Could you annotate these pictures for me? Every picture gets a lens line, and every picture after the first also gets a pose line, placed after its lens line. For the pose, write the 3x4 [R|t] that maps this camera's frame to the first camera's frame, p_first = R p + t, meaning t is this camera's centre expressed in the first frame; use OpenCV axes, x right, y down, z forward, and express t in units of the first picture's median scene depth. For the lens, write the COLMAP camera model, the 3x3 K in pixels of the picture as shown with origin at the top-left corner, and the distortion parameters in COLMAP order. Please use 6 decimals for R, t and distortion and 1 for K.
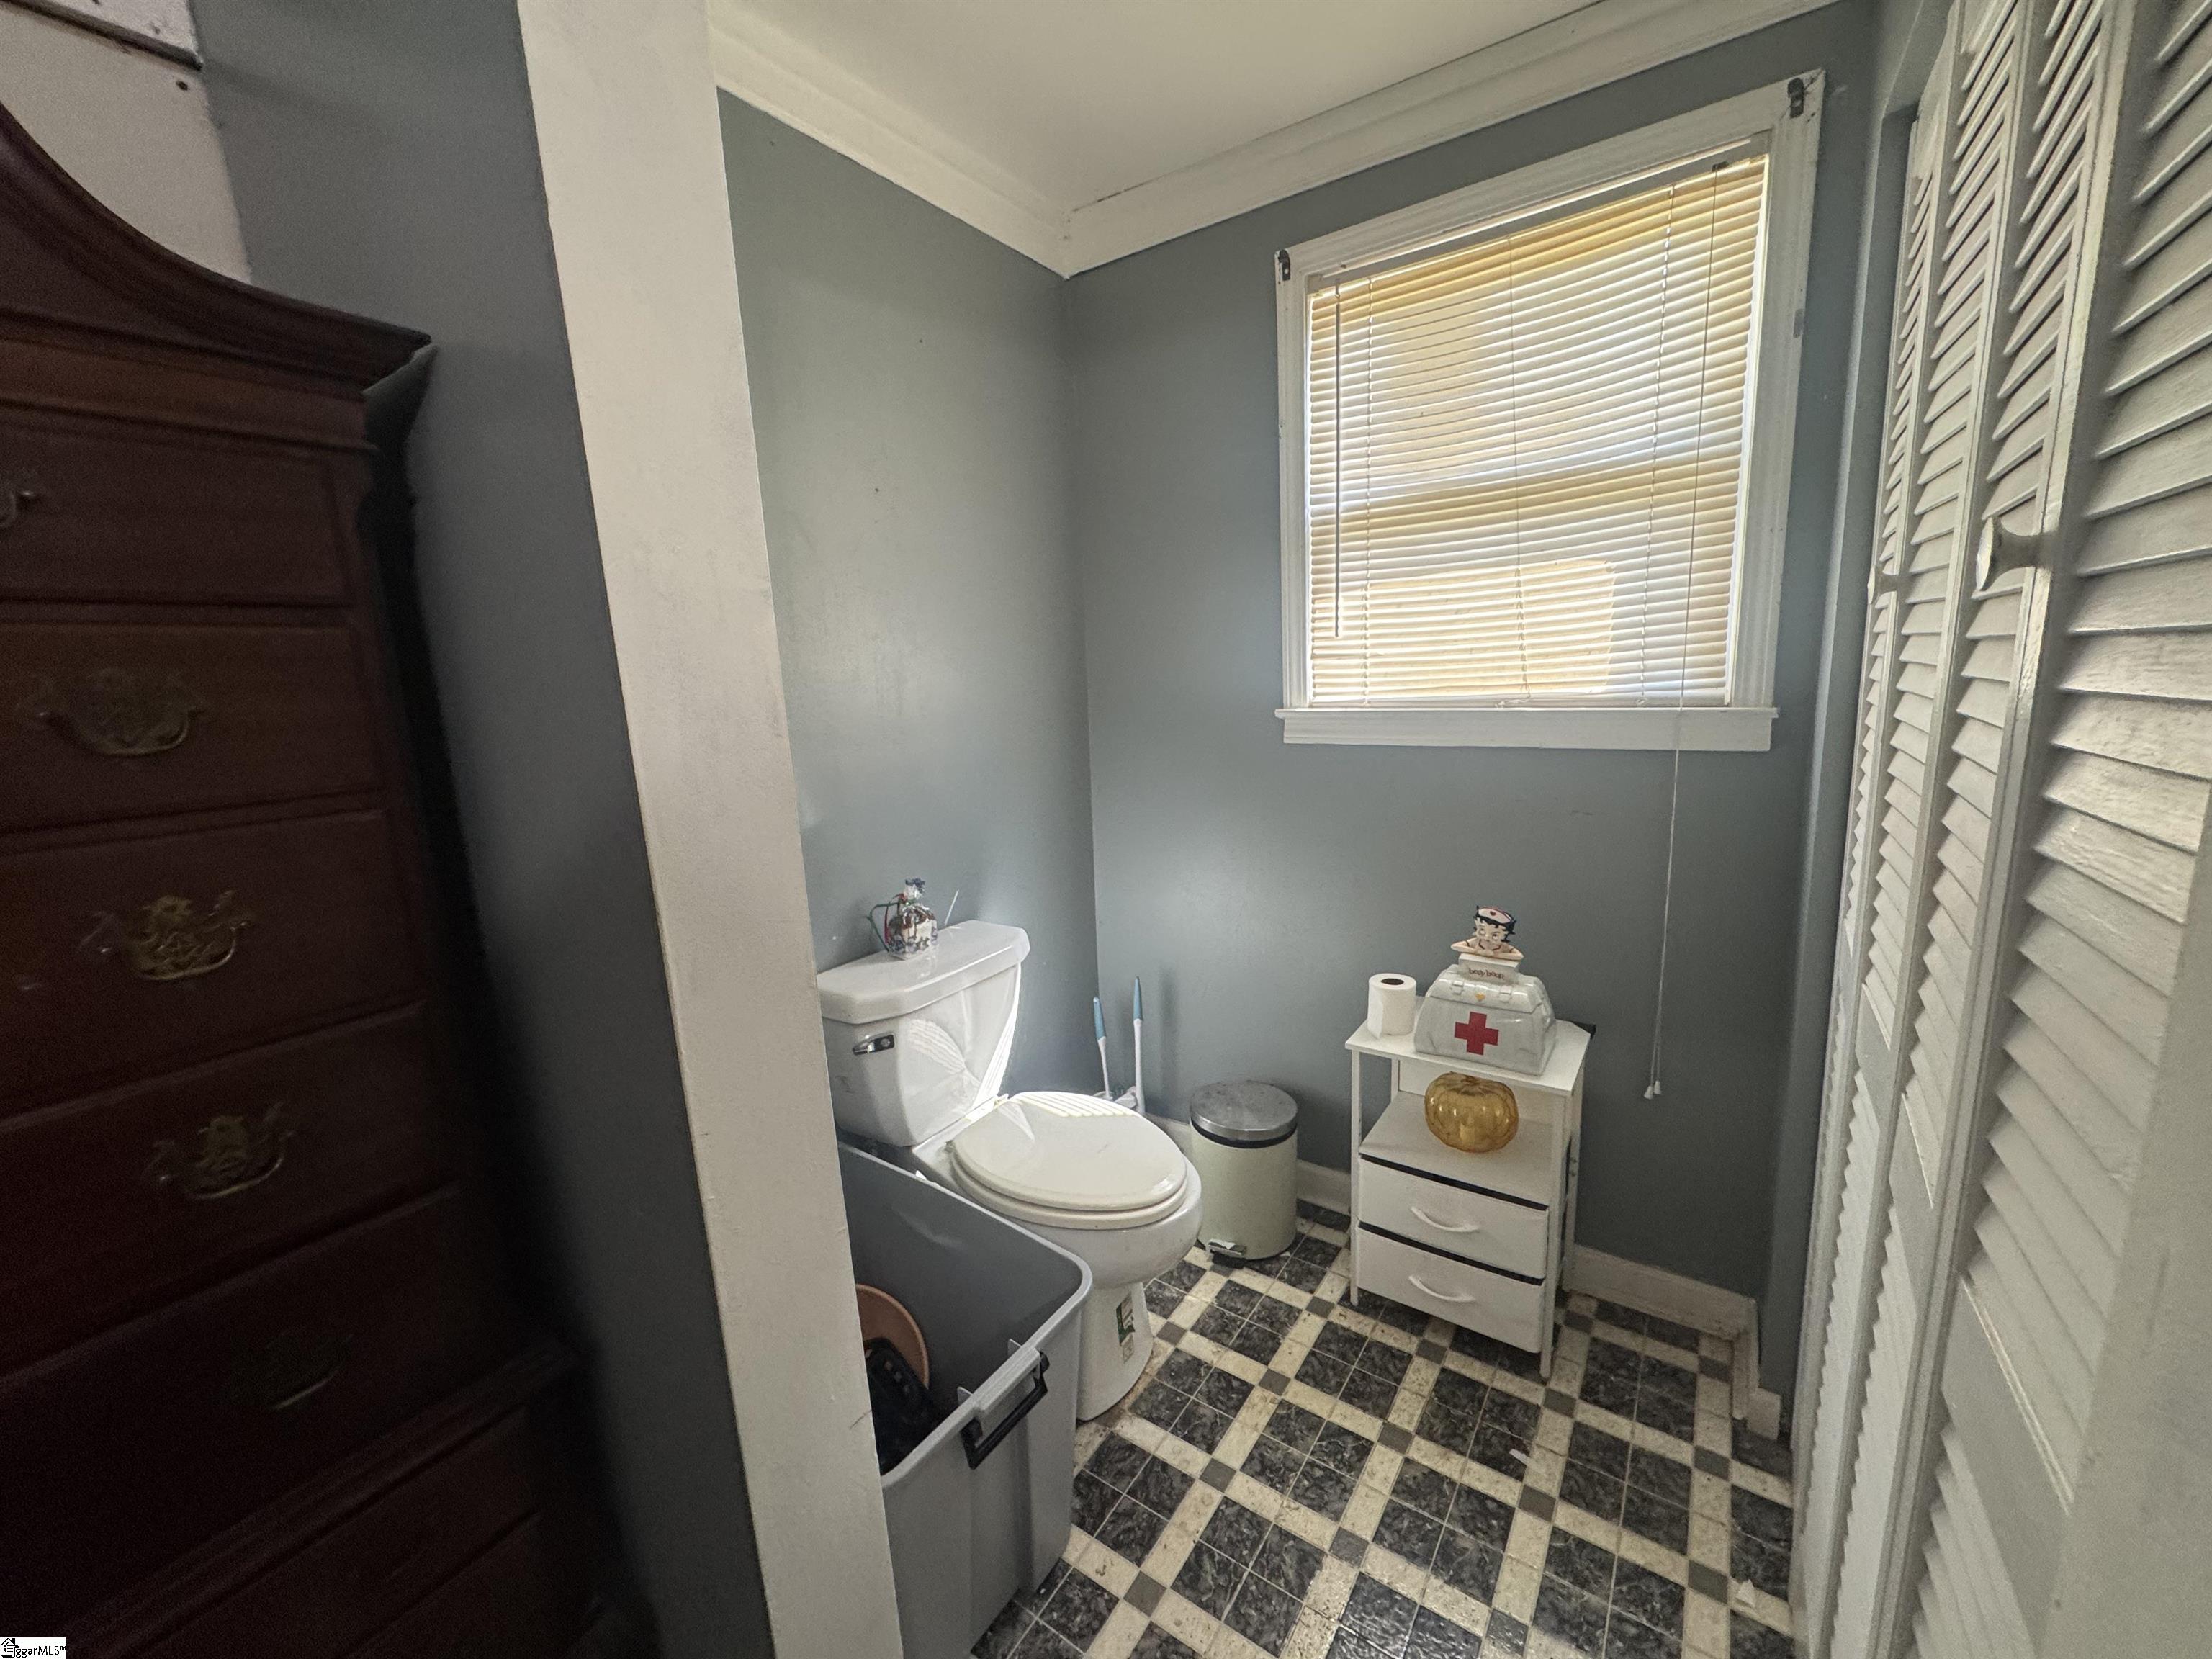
lens RADIAL K [[880.7, 0, 1106.0], [0, 880.7, 829.5], [0, 0, 1]] dist [-0.003673, -0.000443]
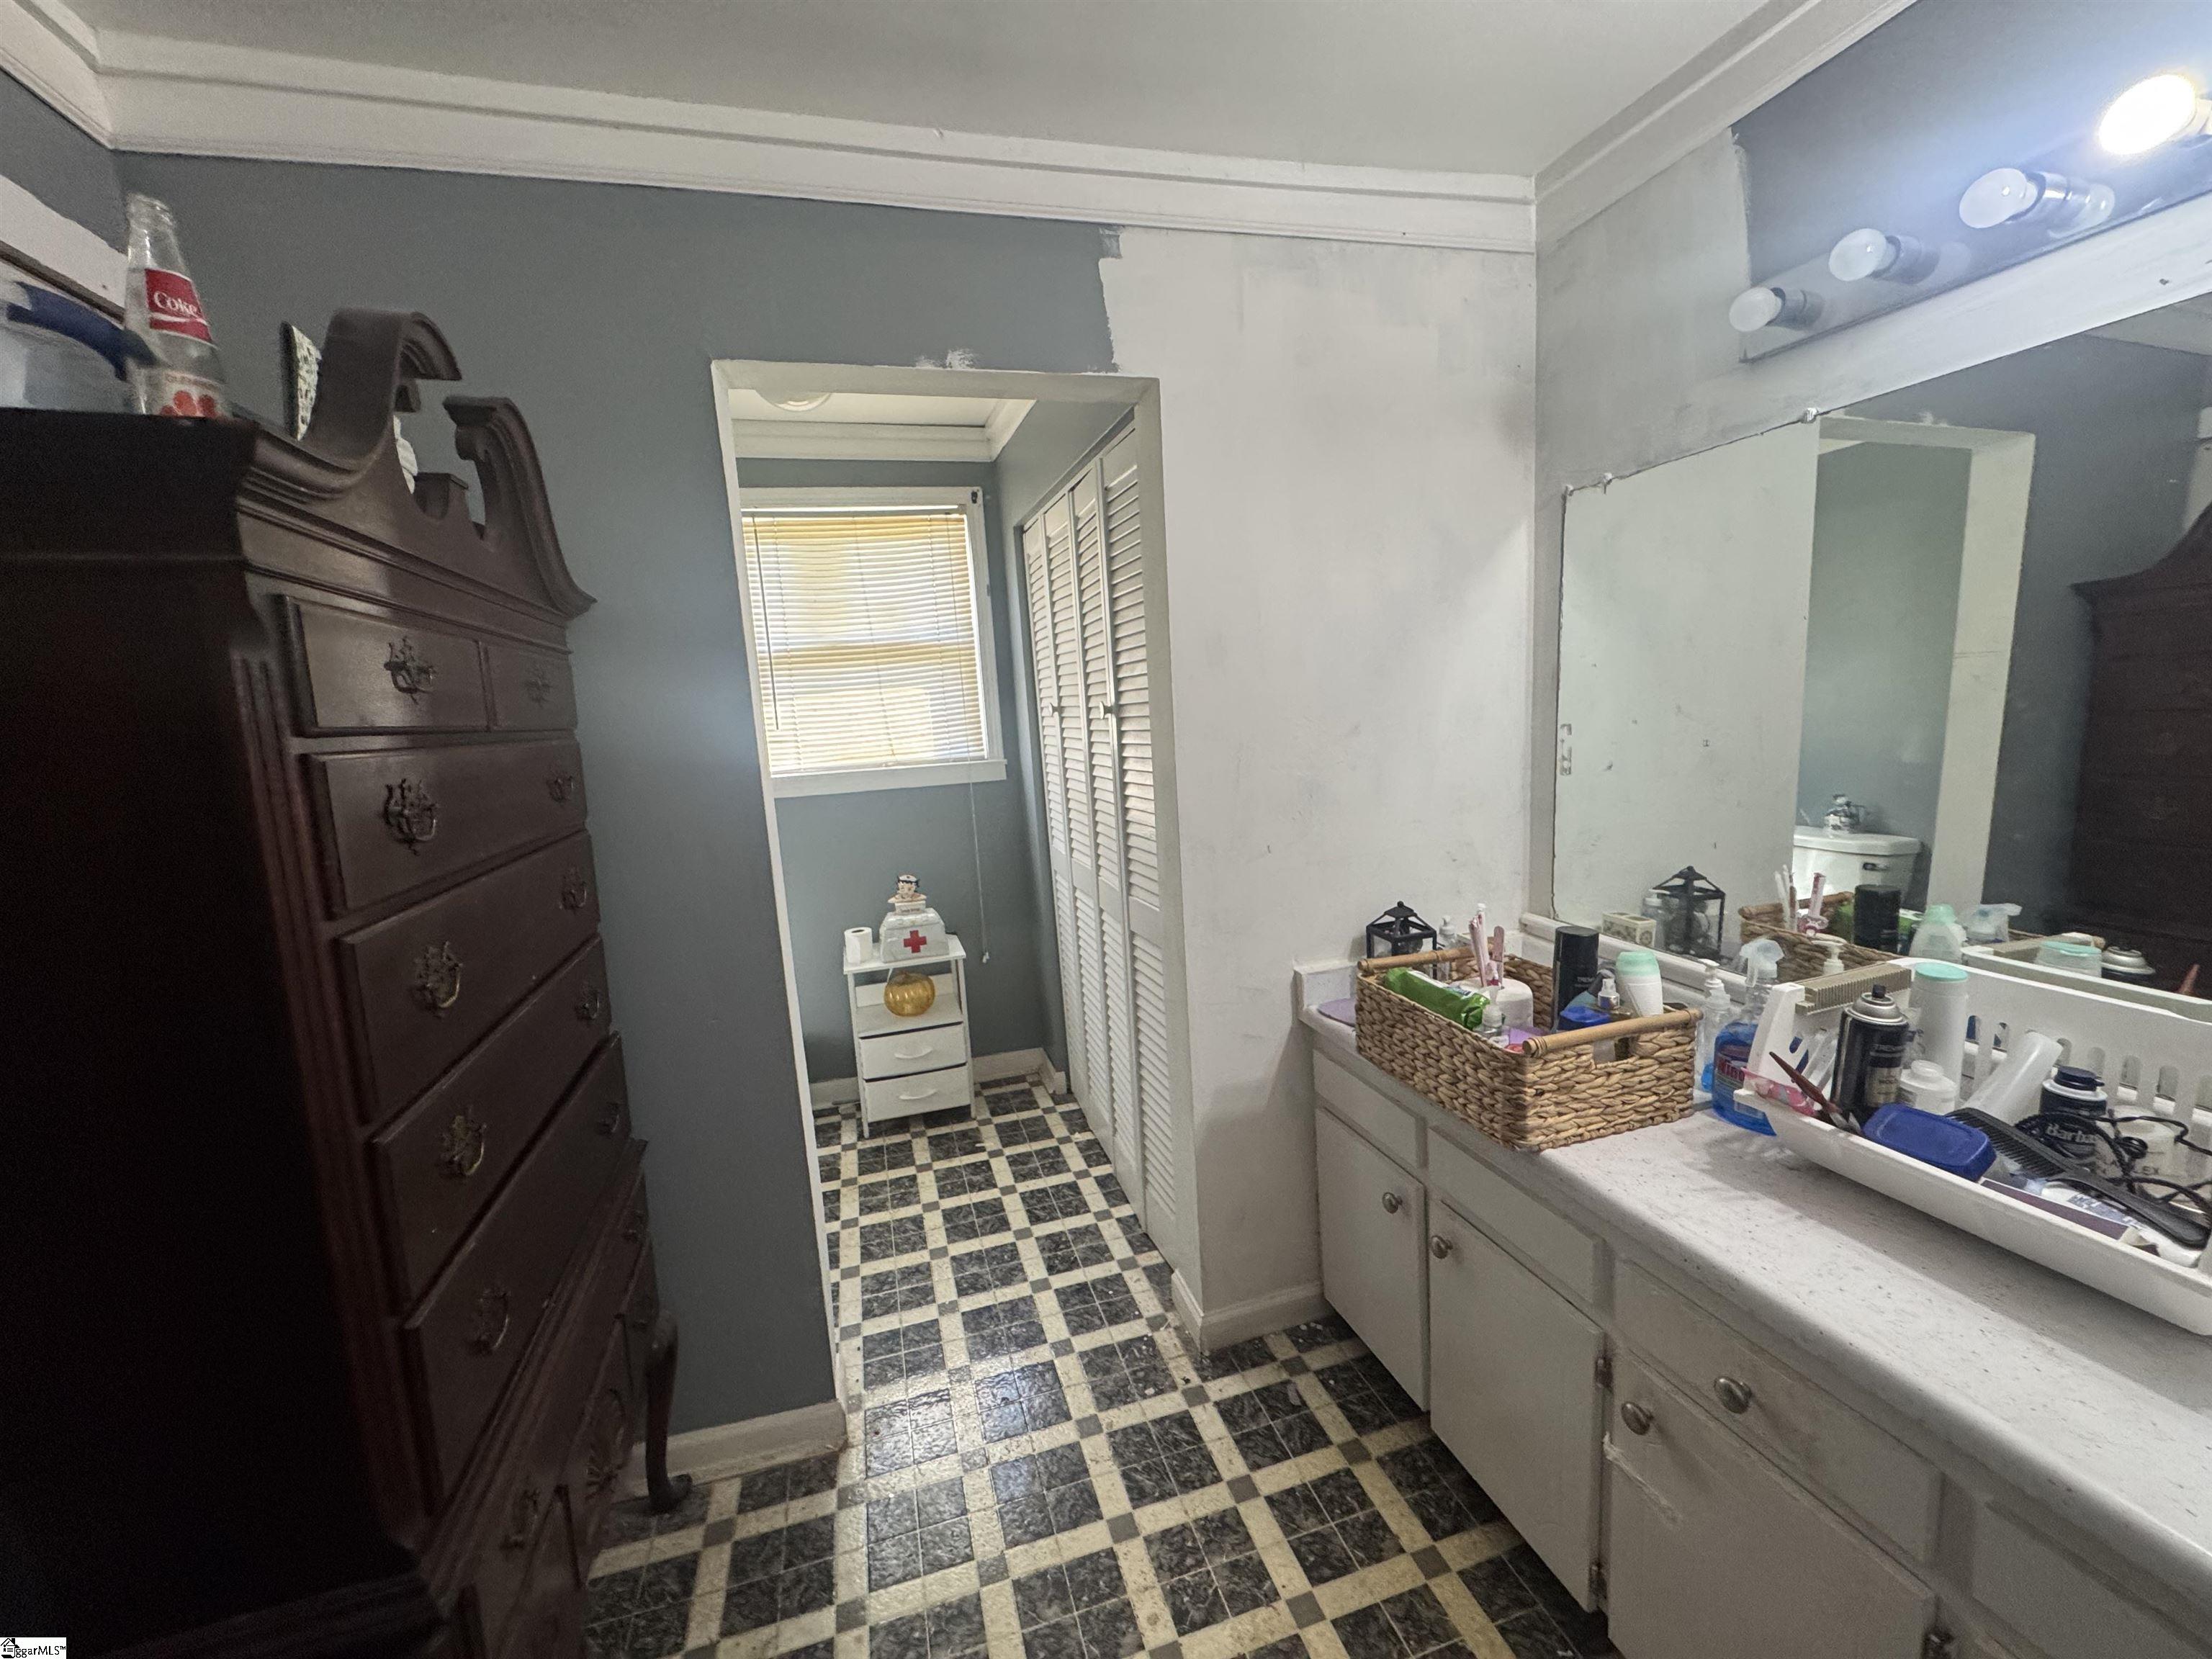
lens RADIAL K [[876.9, 0, 1101.3], [0, 876.9, 834.6], [0, 0, 1]] dist [-0.001062, -0.000075]
pose [[0.630479, -0.110772, 0.768262, -0.730860], [0.176288, 0.984335, -0.002746, 0.086639], [-0.755923, 0.137166, 0.640130, -0.507218]]
